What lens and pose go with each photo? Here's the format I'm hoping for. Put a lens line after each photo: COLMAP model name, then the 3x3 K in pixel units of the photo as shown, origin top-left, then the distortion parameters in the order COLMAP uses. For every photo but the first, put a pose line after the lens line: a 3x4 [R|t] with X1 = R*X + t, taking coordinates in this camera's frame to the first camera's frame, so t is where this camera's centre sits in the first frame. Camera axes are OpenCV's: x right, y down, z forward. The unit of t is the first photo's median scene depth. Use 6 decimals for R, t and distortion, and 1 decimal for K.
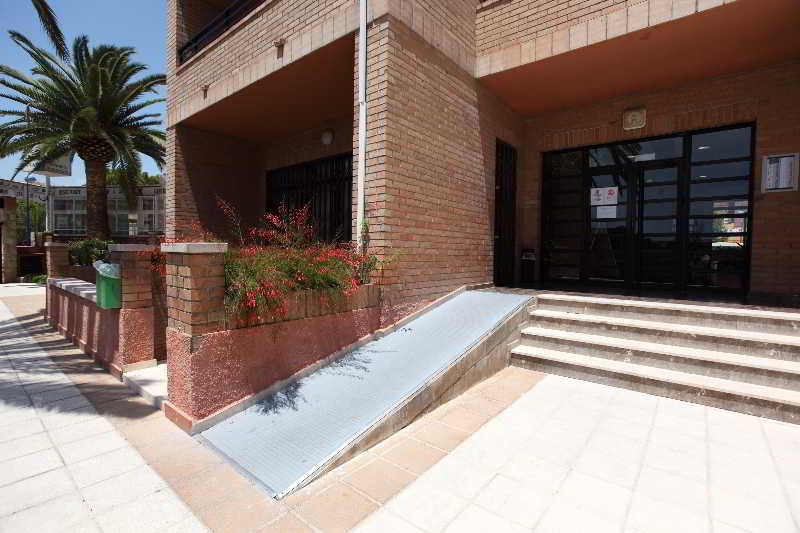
lens RADIAL K [[380.9, 0, 397.9], [0, 380.9, 259.1], [0, 0, 1]] dist [-0.015522, -0.000004]
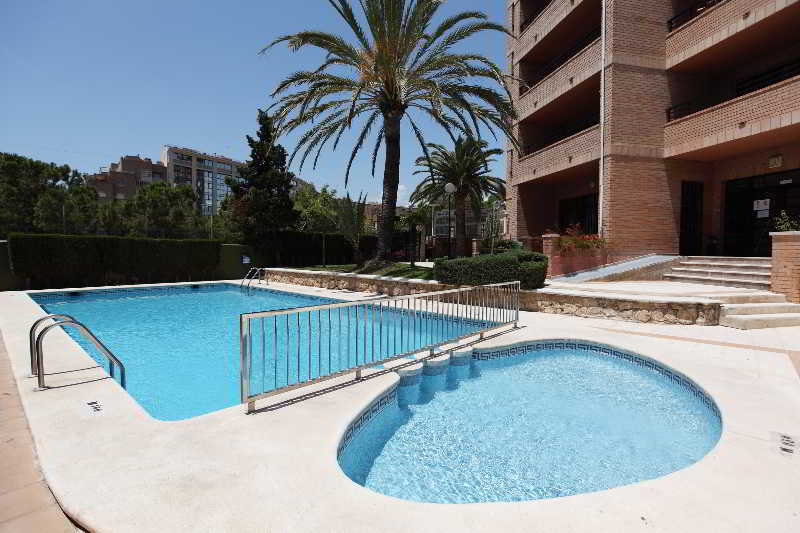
lens RADIAL K [[380.9, 0, 400.4], [0, 380.9, 260.7], [0, 0, 1]] dist [-0.015522, -0.000004]
pose [[0.771870, 0.010537, -0.635693, 0.457179], [-0.011349, 0.999932, 0.002795, 0.134103], [0.635679, 0.005057, 0.771937, -1.767395]]
